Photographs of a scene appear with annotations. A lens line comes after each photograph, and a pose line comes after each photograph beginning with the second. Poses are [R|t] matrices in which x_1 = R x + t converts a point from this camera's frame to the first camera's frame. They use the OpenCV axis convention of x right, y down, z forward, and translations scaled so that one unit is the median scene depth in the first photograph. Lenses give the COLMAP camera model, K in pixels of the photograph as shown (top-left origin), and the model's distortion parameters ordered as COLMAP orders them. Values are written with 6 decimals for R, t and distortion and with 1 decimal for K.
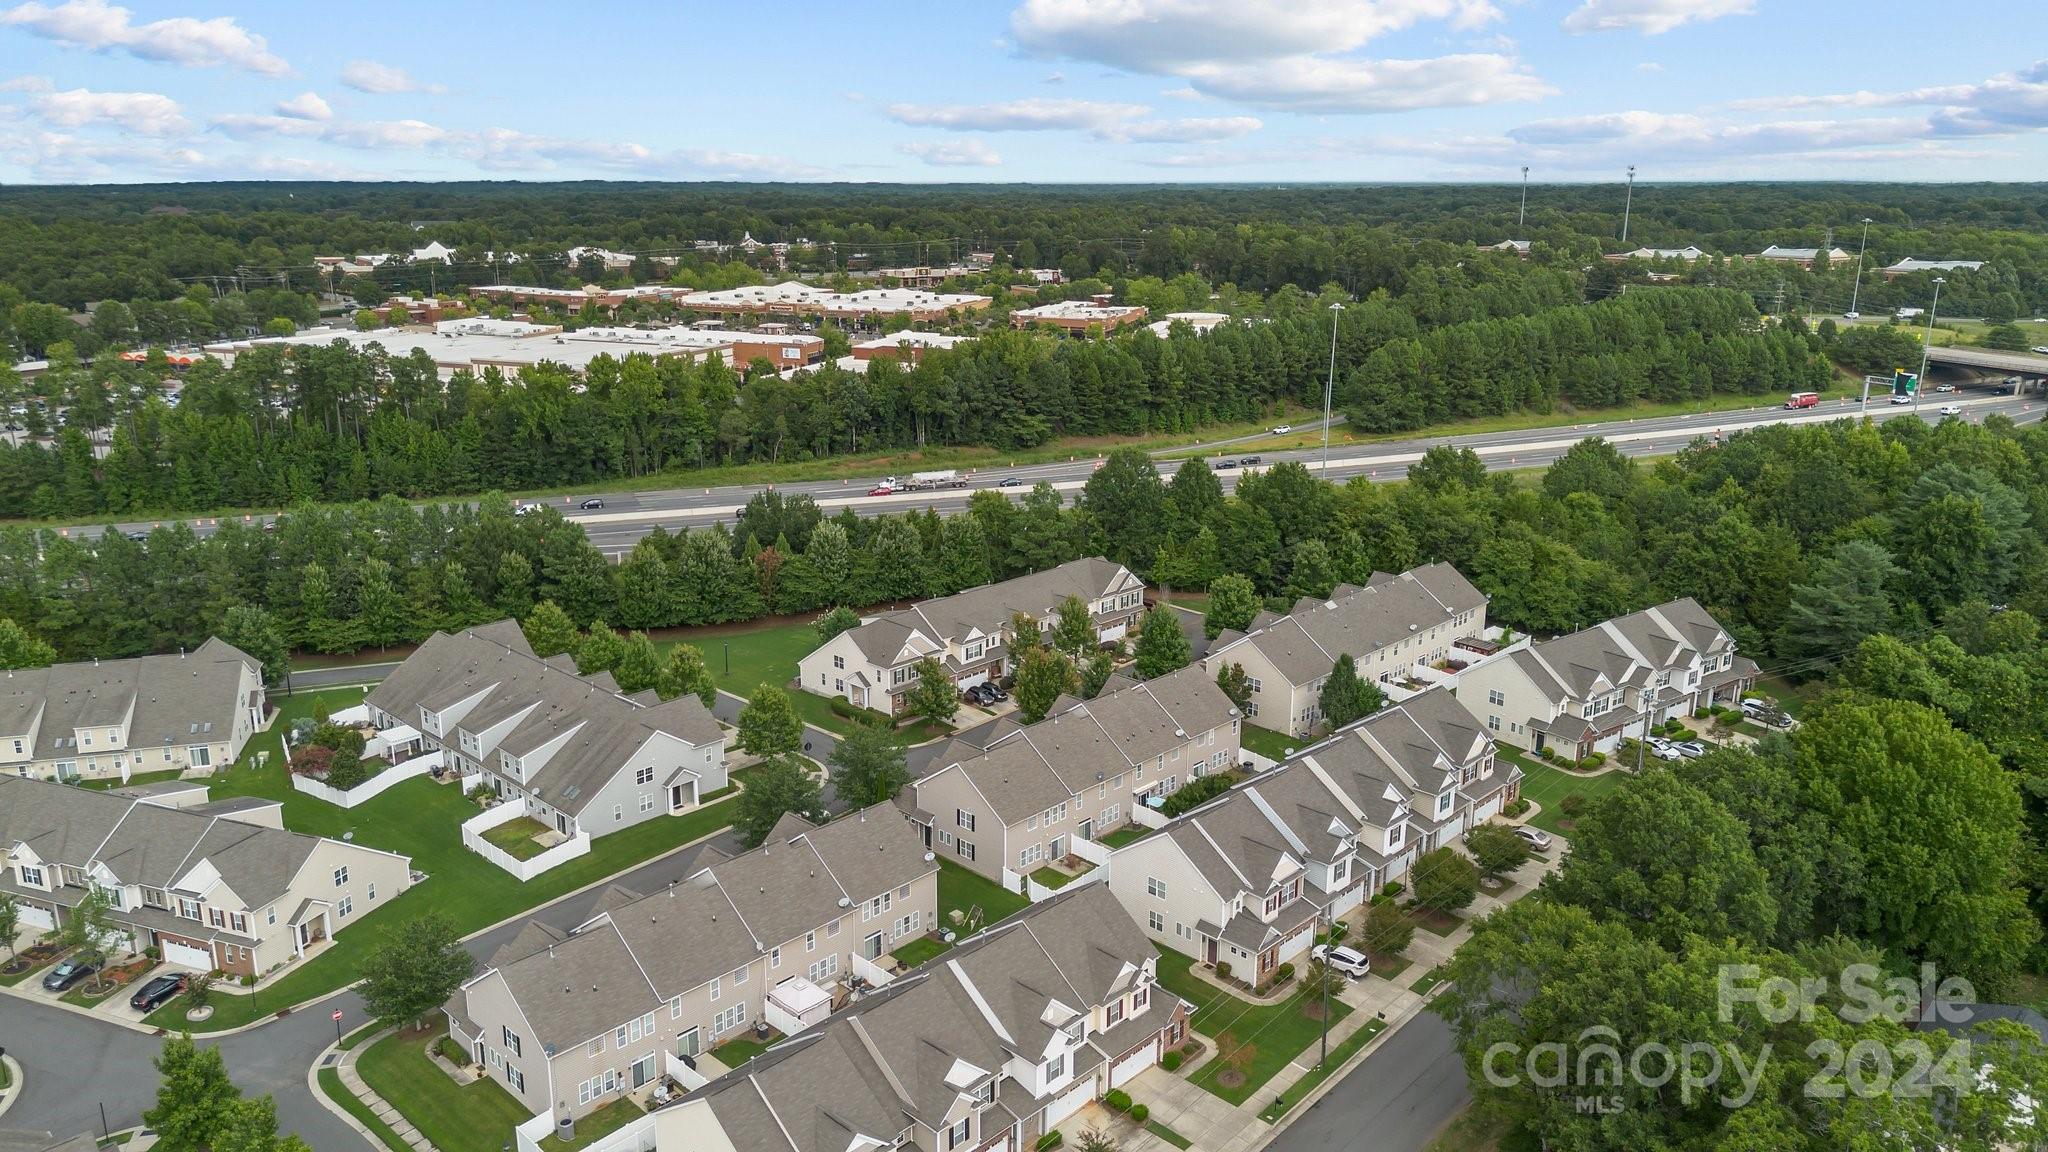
lens RADIAL K [[1452.3, 0, 1024.0], [0, 1452.3, 576.0], [0, 0, 1]] dist [0.094886, -0.117704]
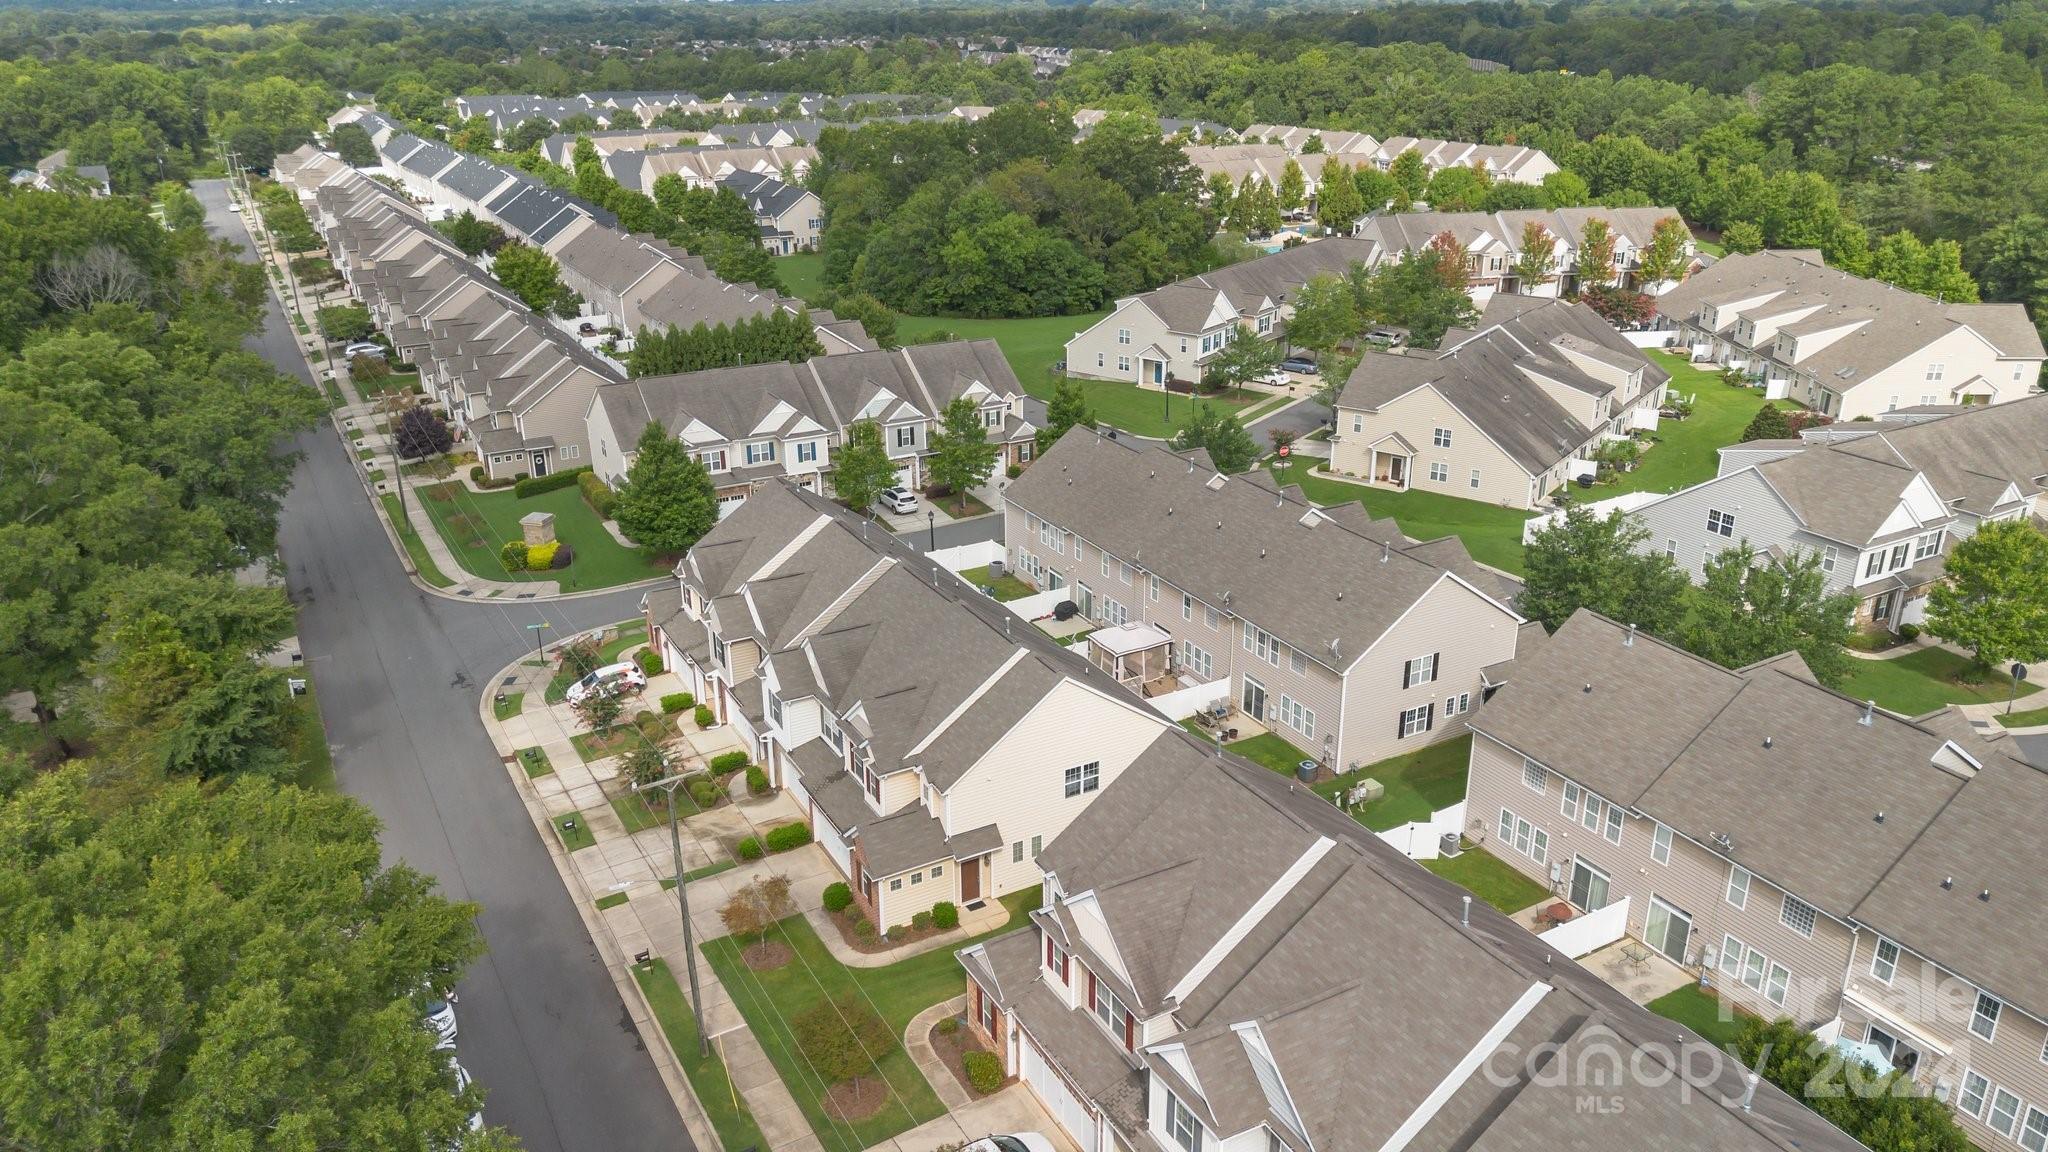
lens RADIAL K [[1455.4, 0, 1019.5], [0, 1455.4, 574.9], [0, 0, 1]] dist [0.094397, -0.098921]
pose [[-0.310322, 0.340571, -0.887531, 0.504584], [-0.248170, 0.872224, 0.421469, -0.050208], [0.917666, 0.351050, -0.186151, 1.011365]]
